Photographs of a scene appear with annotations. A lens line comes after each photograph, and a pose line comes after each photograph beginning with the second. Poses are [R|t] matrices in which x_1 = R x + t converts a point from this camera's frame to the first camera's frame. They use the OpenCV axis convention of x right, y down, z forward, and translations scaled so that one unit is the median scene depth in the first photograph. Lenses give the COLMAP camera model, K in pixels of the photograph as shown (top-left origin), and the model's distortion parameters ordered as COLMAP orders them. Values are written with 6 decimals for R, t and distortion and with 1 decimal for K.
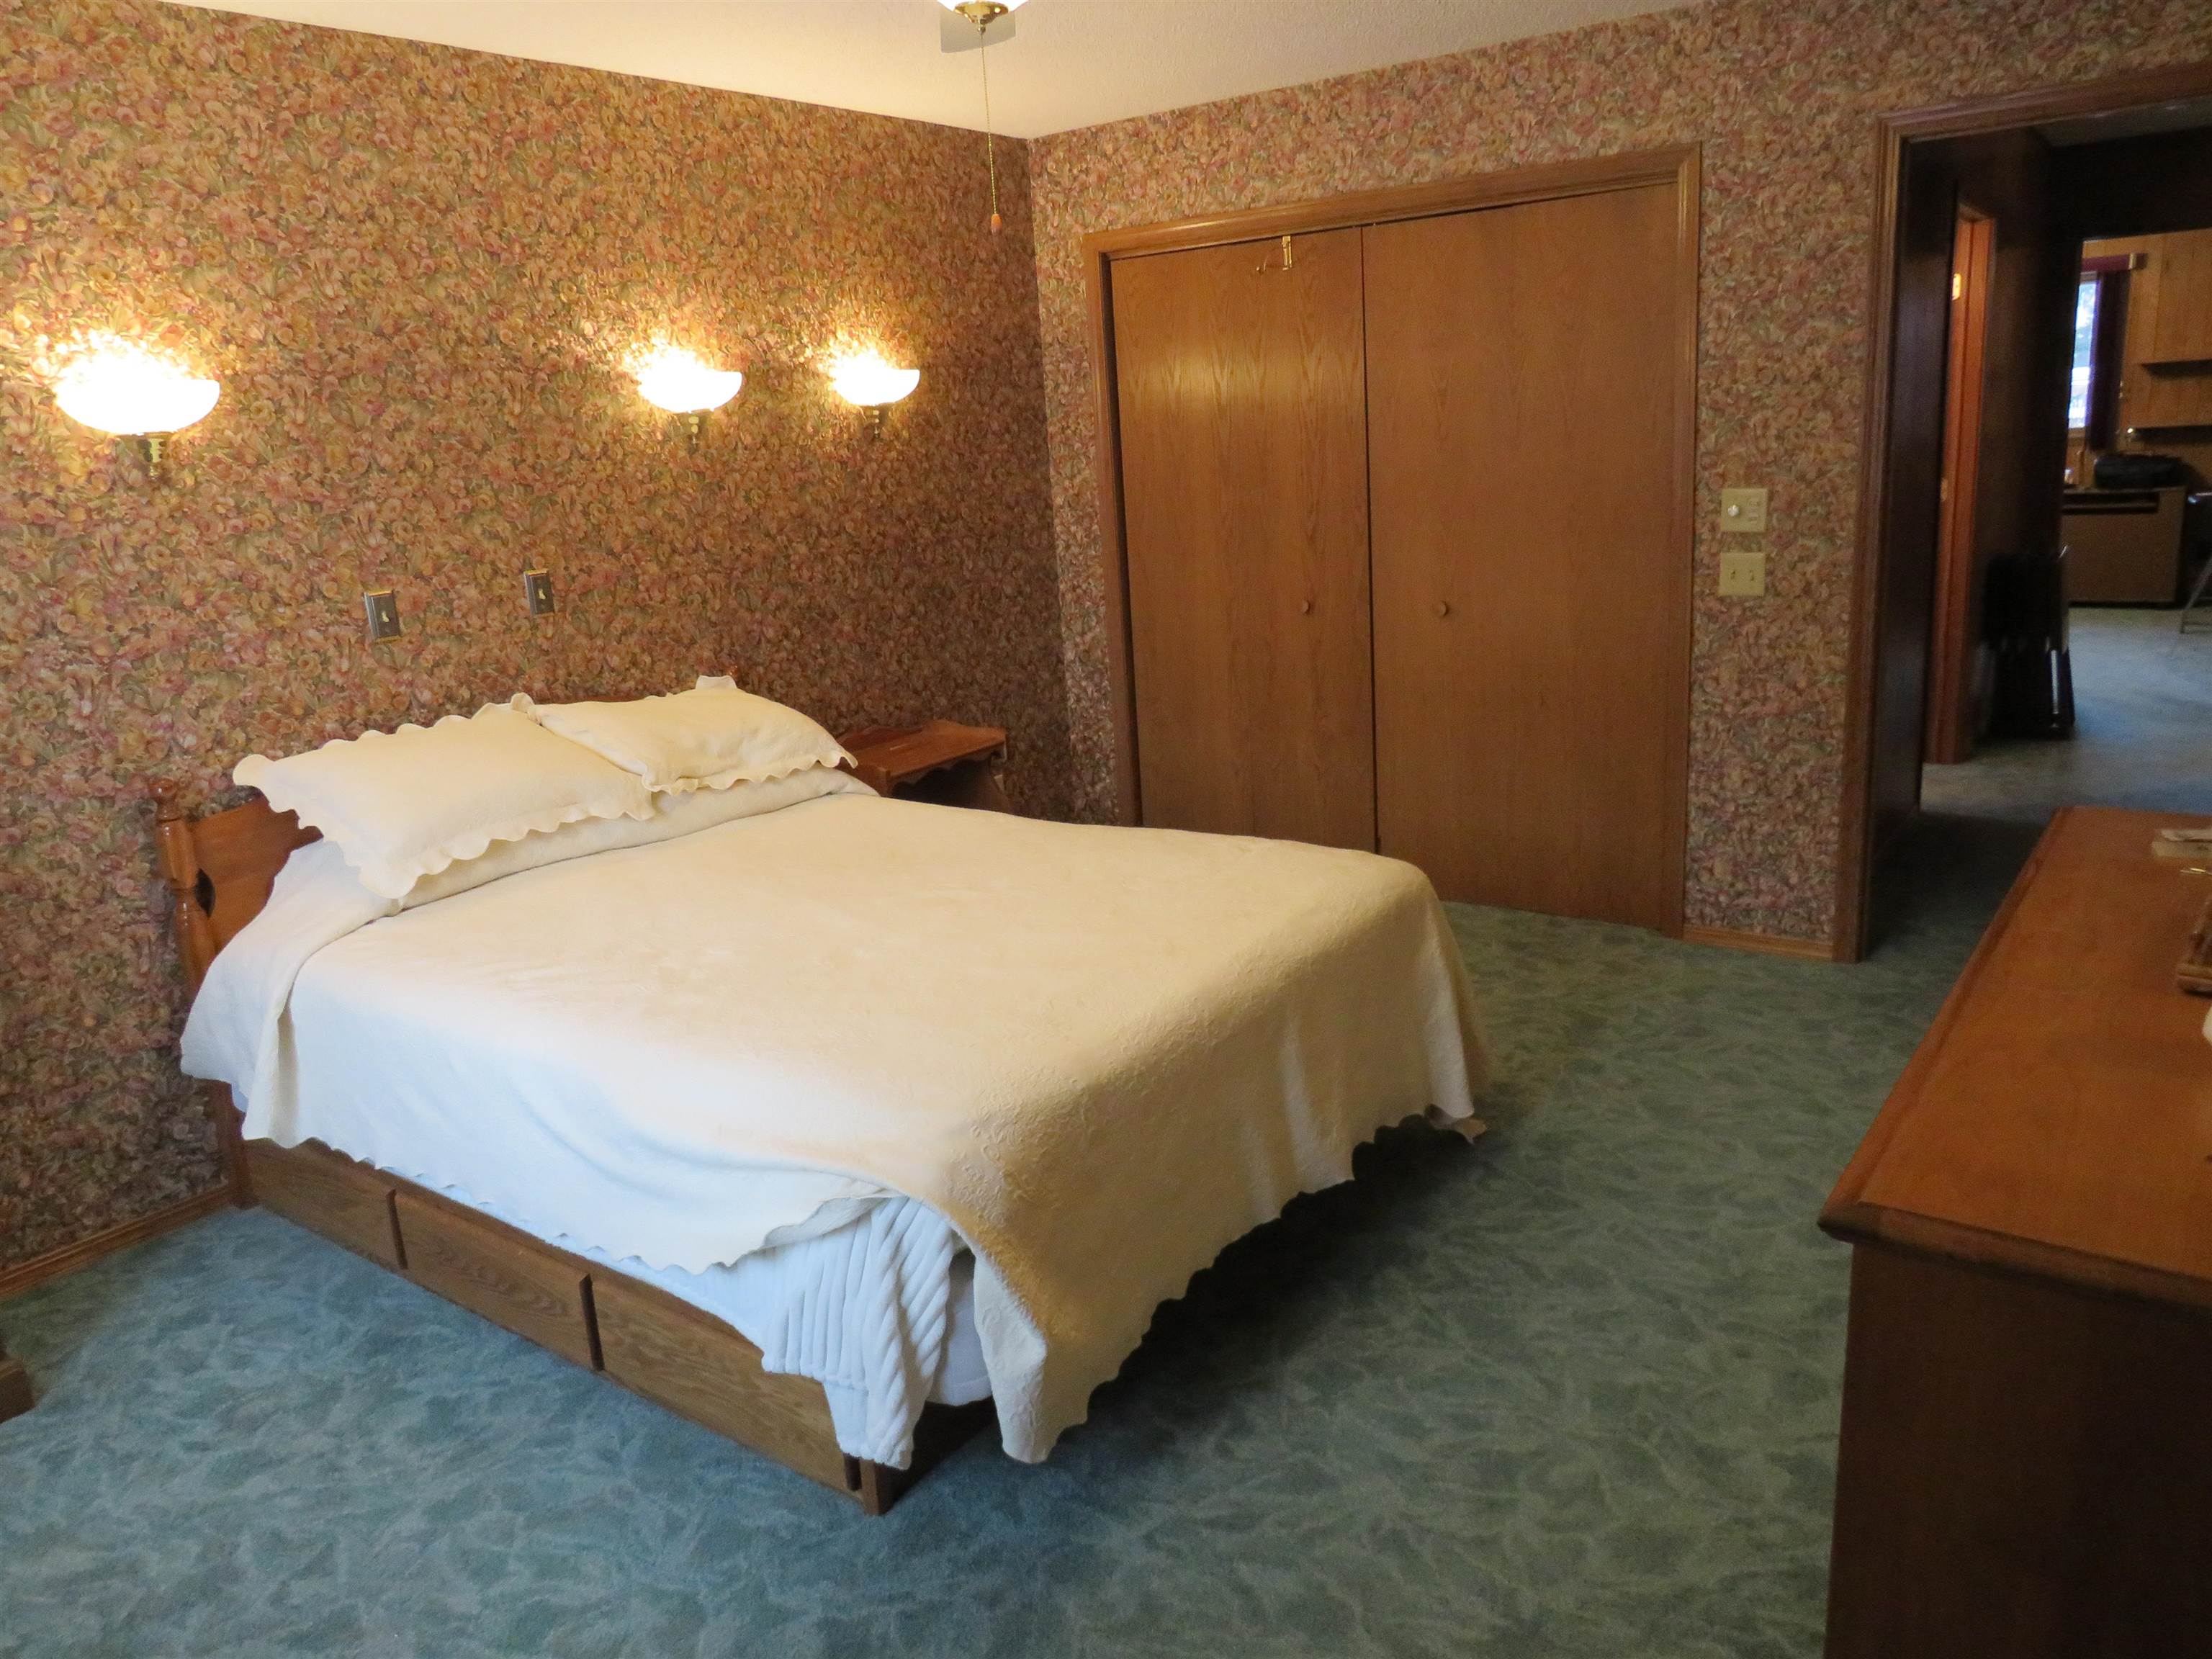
lens RADIAL K [[1556.2, 0, 1092.2], [0, 1556.2, 831.4], [0, 0, 1]] dist [-0.039103, 0.017018]
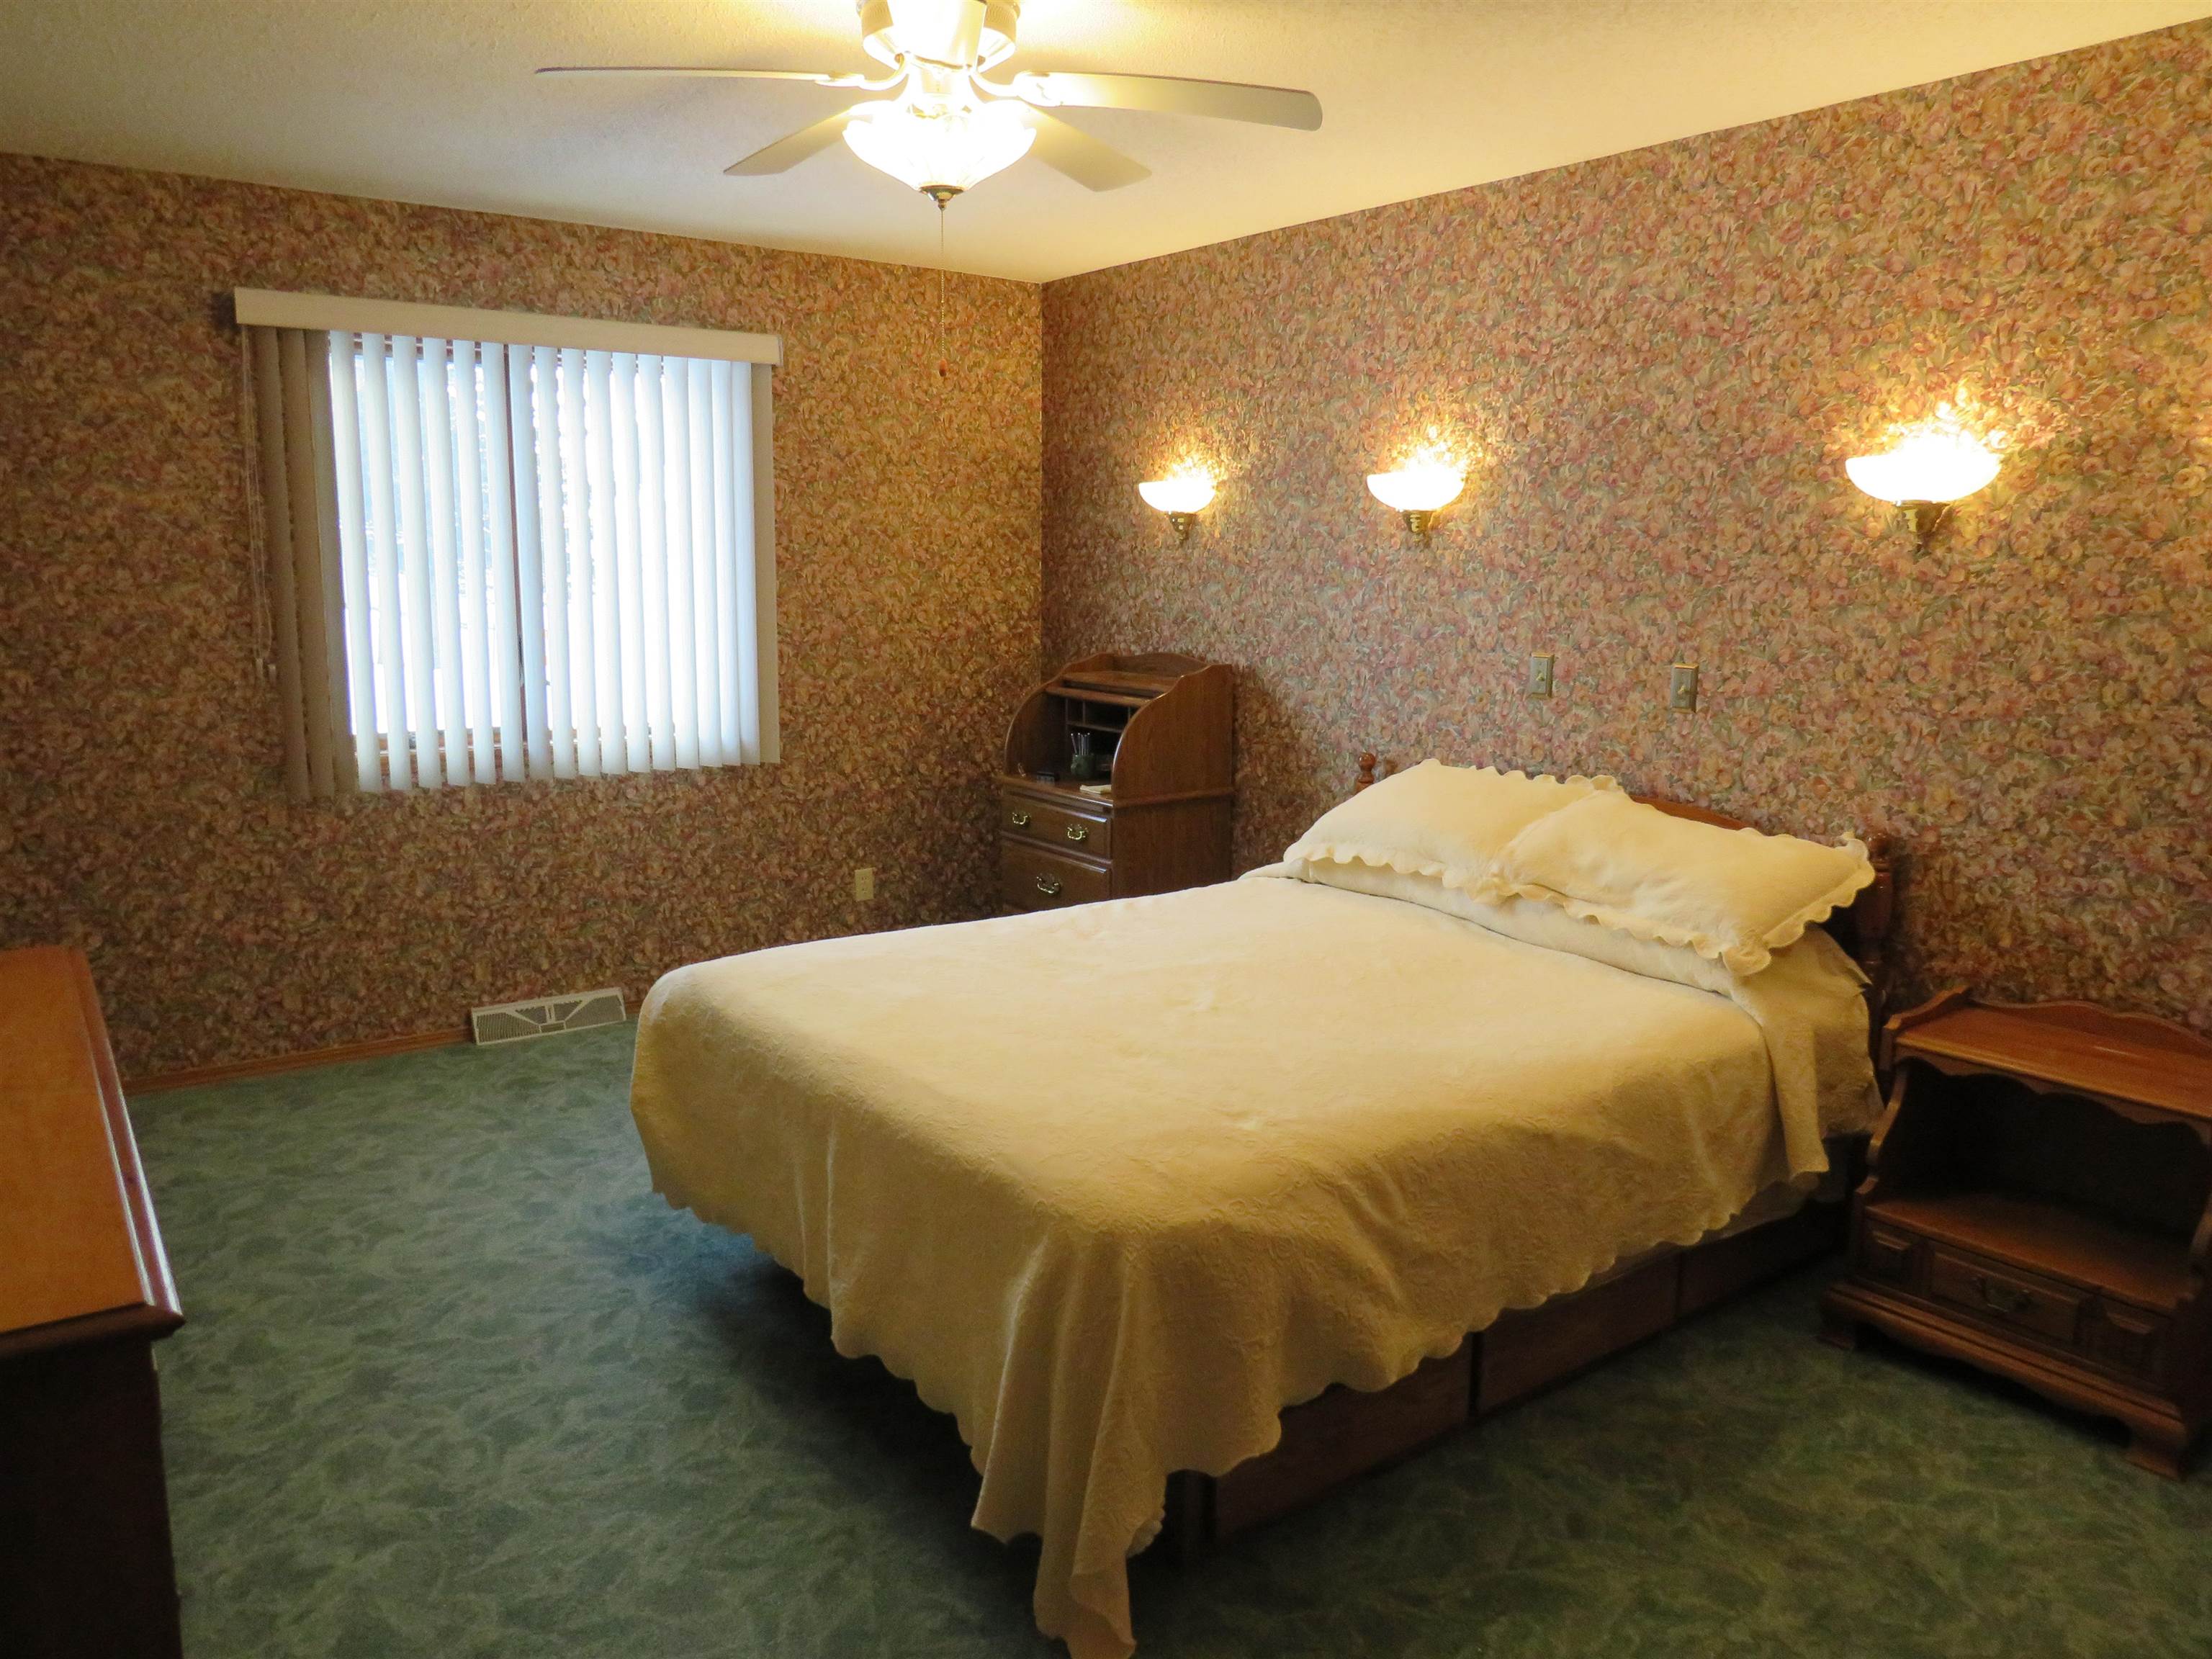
lens RADIAL K [[1654.4, 0, 1102.0], [0, 1654.4, 812.1], [0, 0, 1]] dist [0.033896, -0.026141]
pose [[-0.314688, 0.207413, -0.926256, 0.645653], [-0.235844, 0.928146, 0.287962, -0.265503], [0.919428, 0.309071, -0.243159, 0.852404]]
